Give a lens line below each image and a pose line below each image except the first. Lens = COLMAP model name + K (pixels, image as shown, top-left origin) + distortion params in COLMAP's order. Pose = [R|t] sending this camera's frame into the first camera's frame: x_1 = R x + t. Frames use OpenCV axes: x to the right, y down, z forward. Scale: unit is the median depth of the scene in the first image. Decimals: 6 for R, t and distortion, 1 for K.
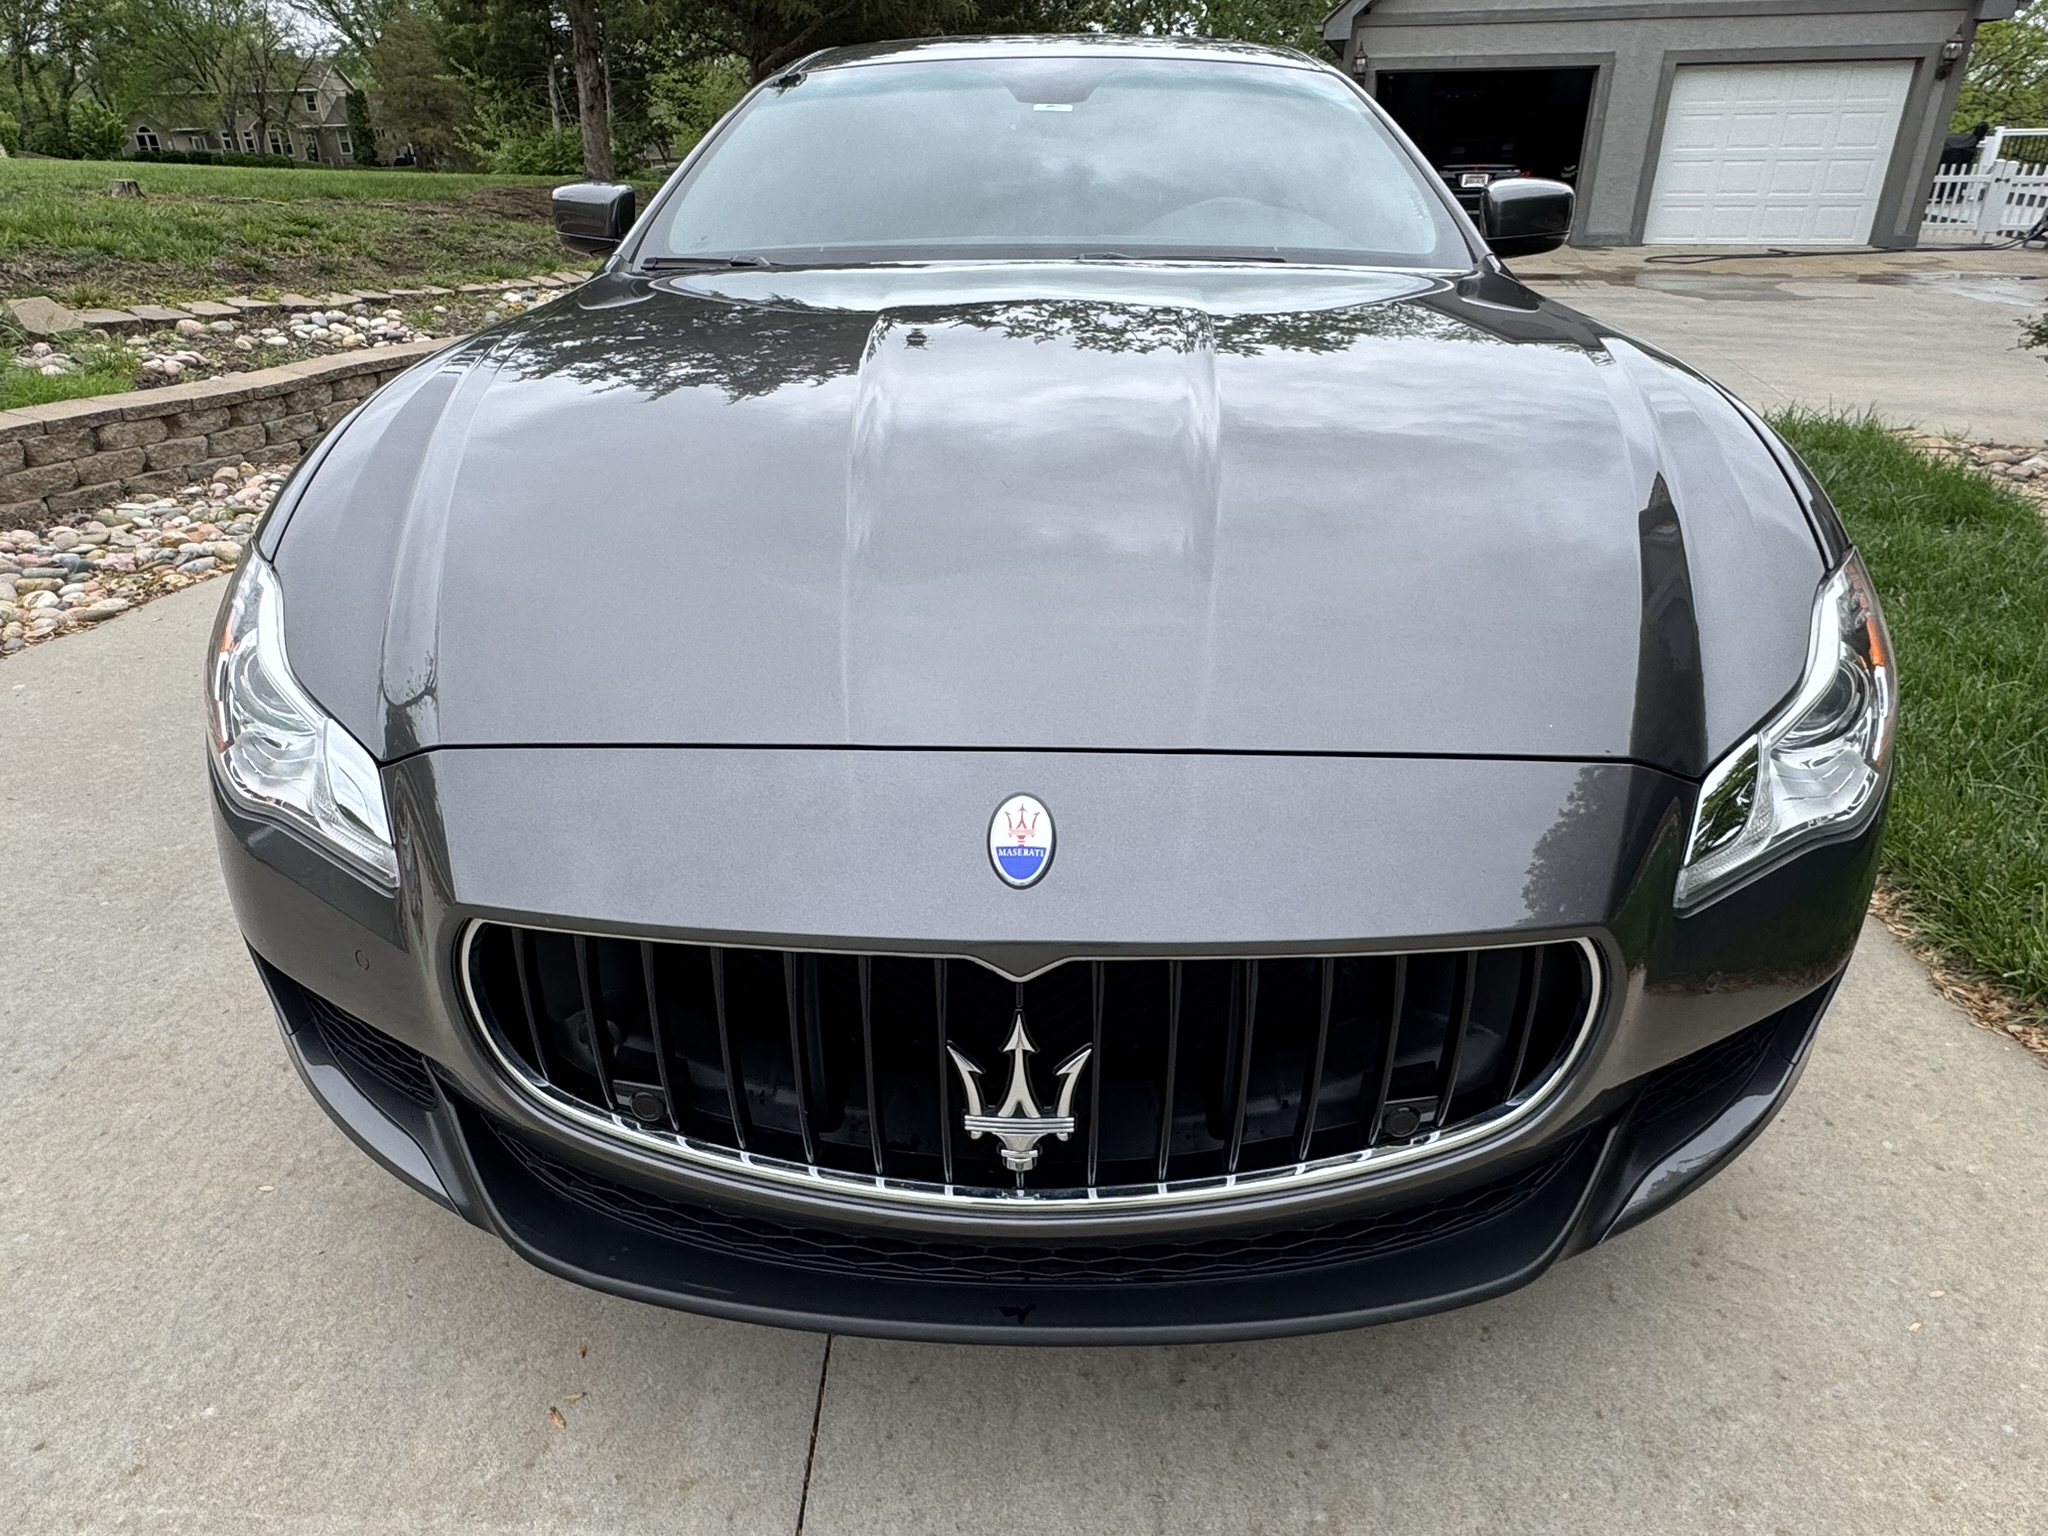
lens RADIAL K [[1263.5, 0, 1021.7], [0, 1263.5, 766.1], [0, 0, 1]] dist [-0.000736, -0.001616]
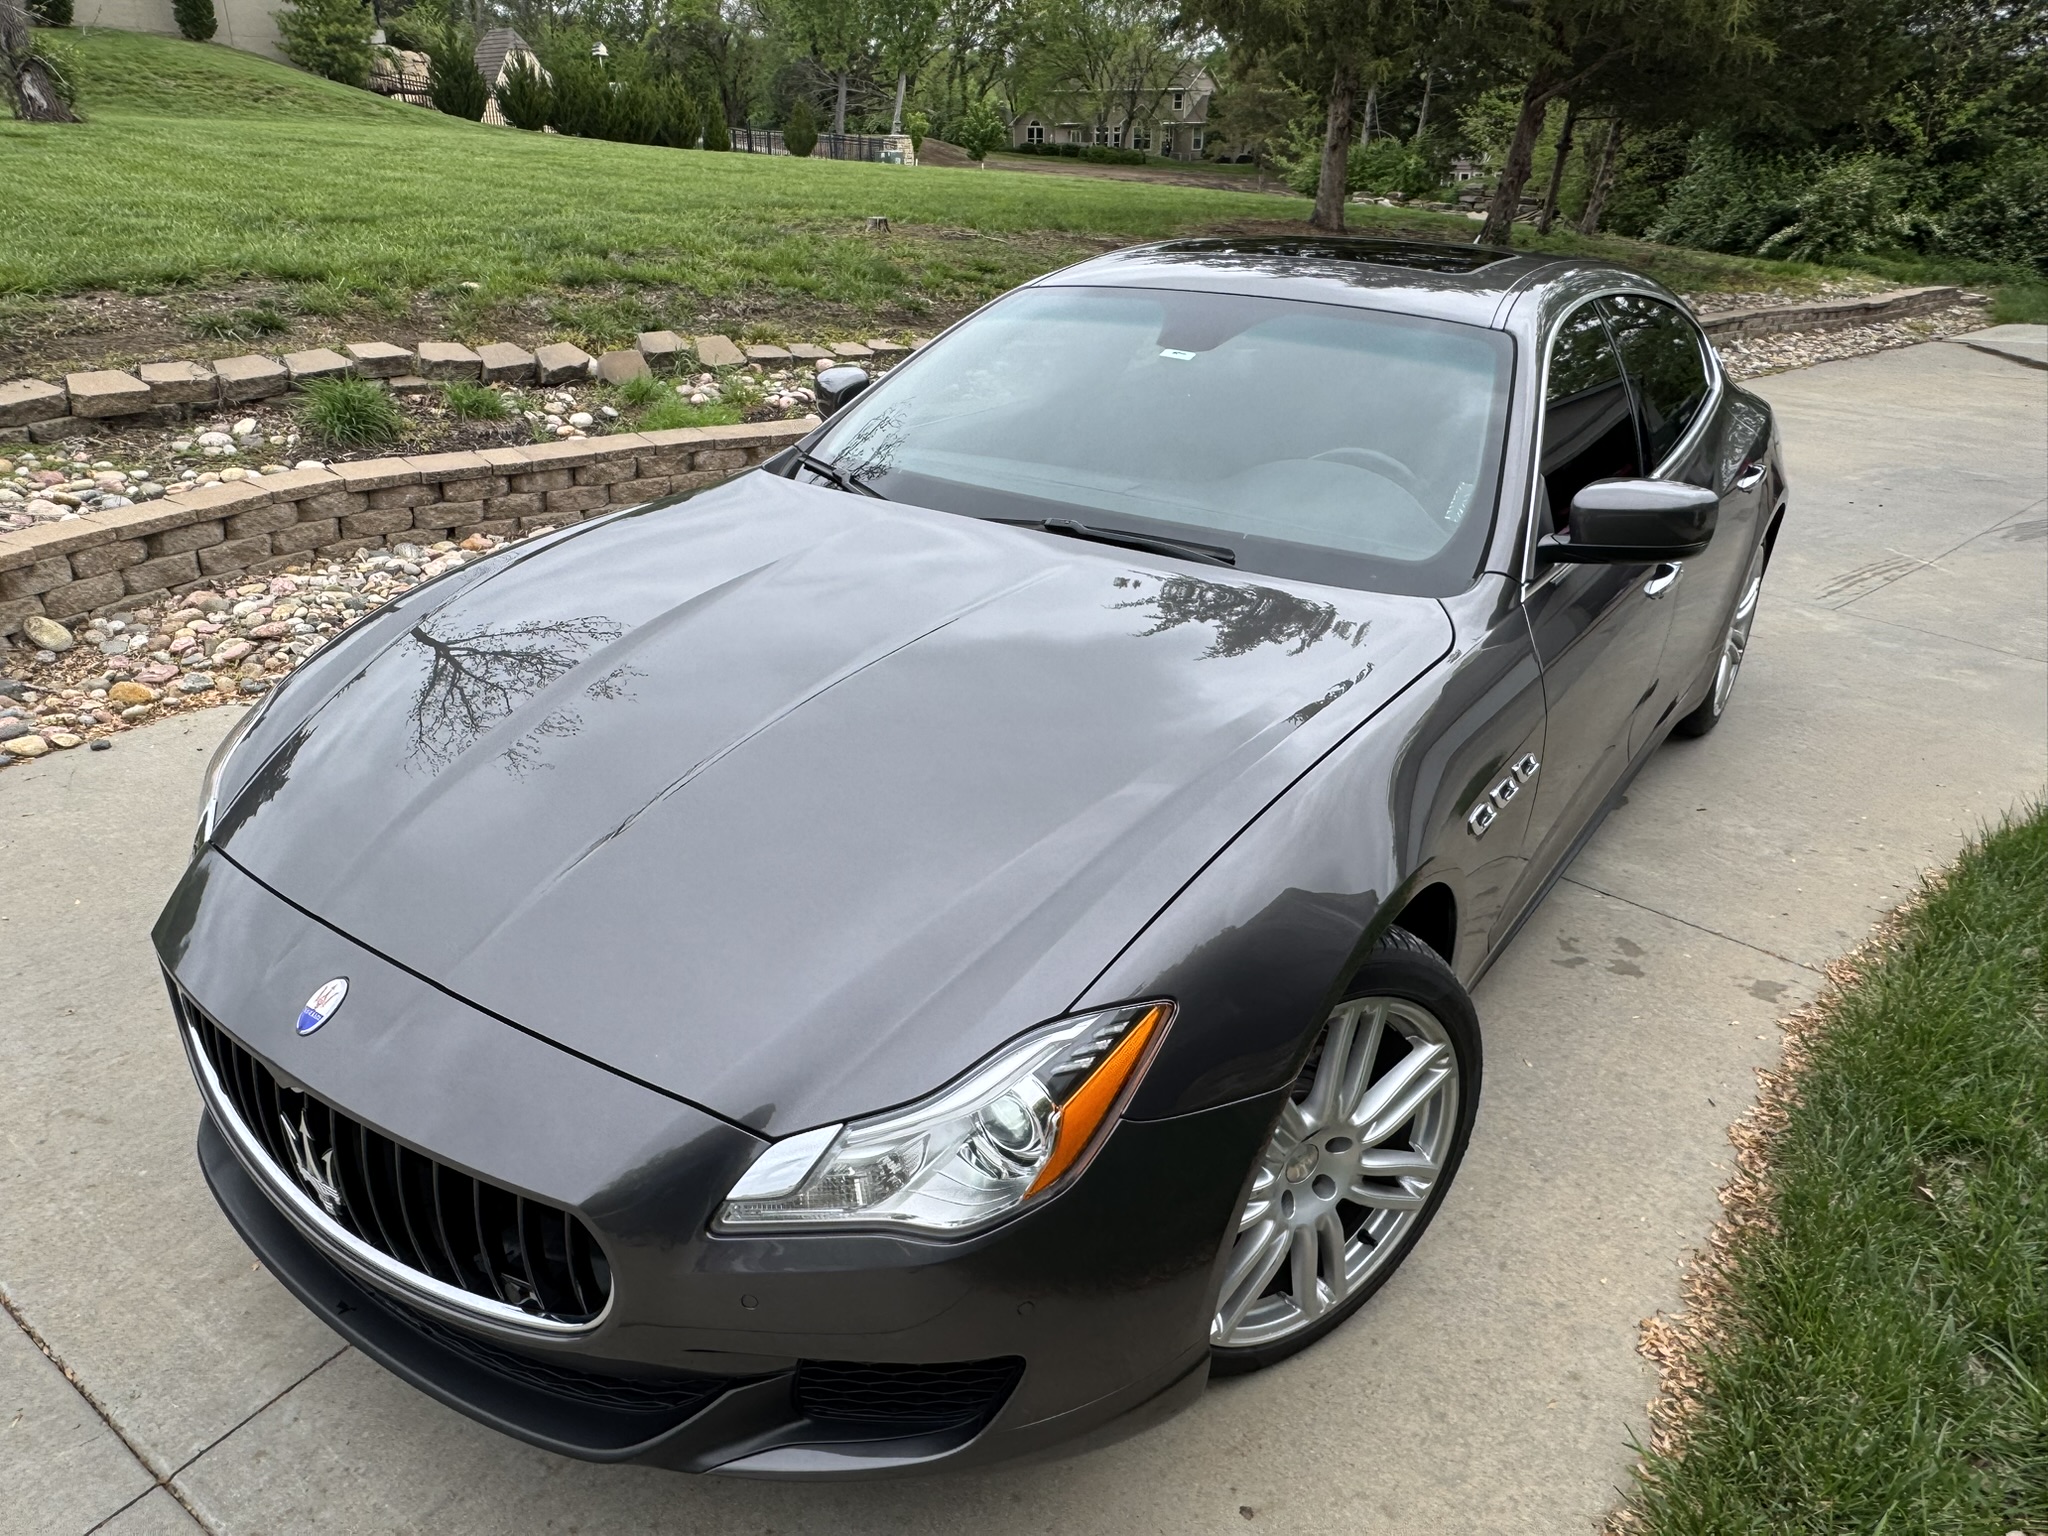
lens RADIAL K [[1366.9, 0, 1020.1], [0, 1366.9, 769.6], [0, 0, 1]] dist [-0.004068, 0.002253]
pose [[0.840279, 0.247554, -0.482336, 0.730001], [-0.260864, 0.964522, 0.040578, -0.258204], [0.475269, 0.091728, 0.875046, -0.050996]]
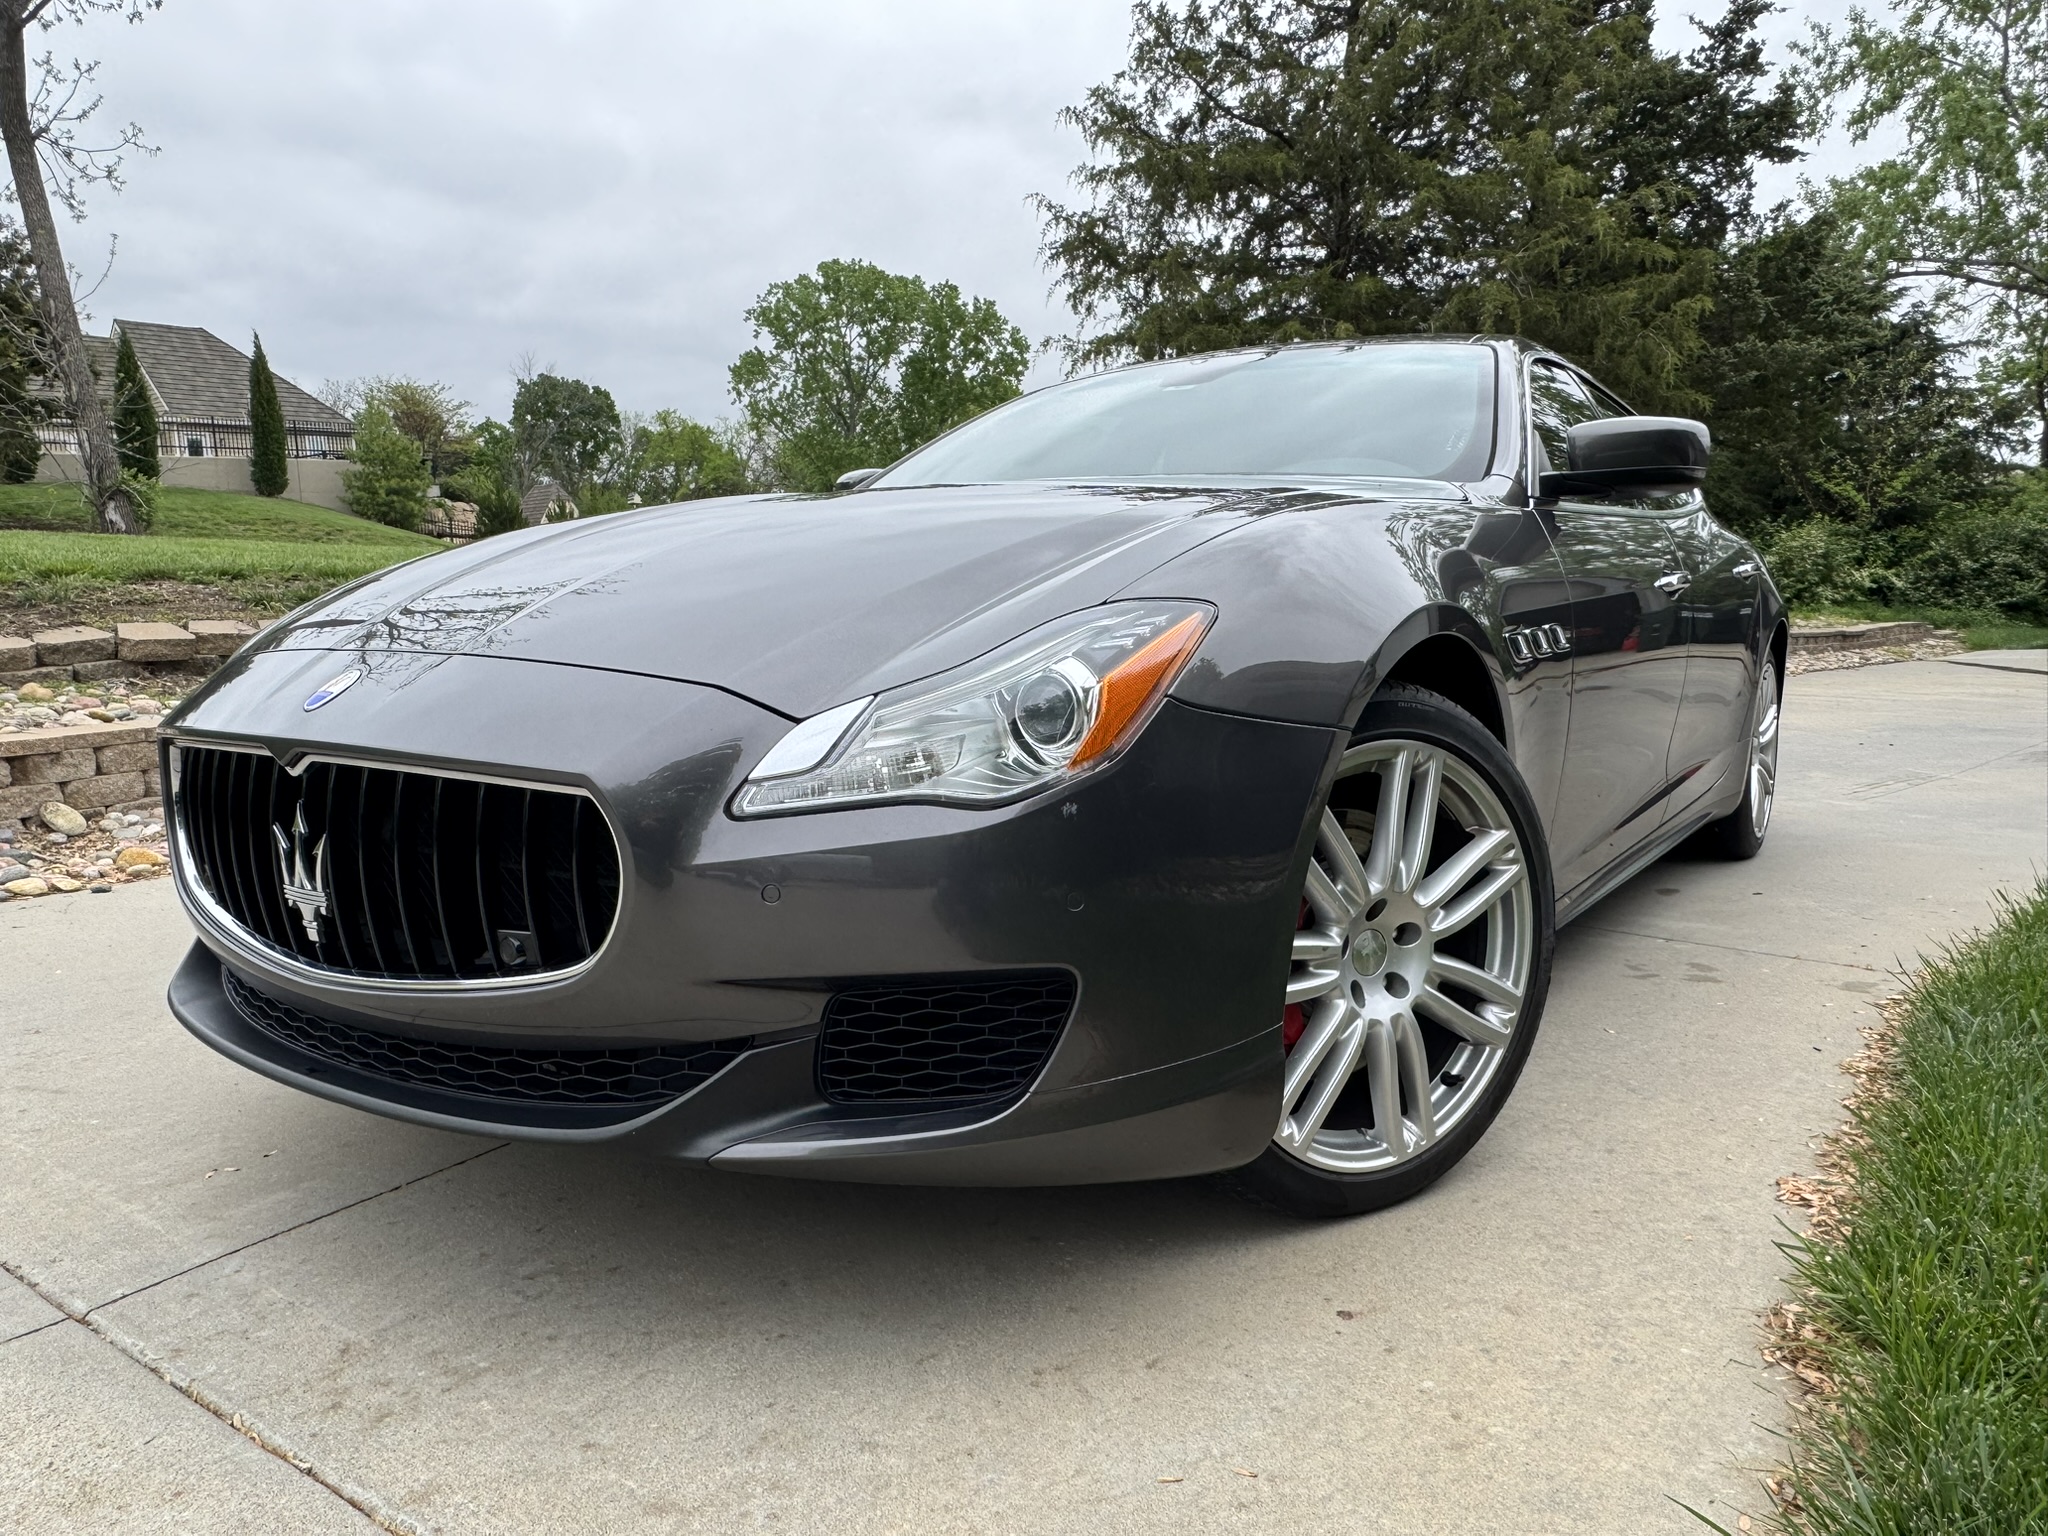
lens RADIAL K [[1395.7, 0, 1021.1], [0, 1395.7, 772.8], [0, 0, 1]] dist [-0.007434, 0.006621]
pose [[0.840158, 0.070042, -0.537799, 0.793502], [-0.231947, 0.942766, -0.239567, 0.194977], [0.490239, 0.326015, 0.808319, 0.044778]]
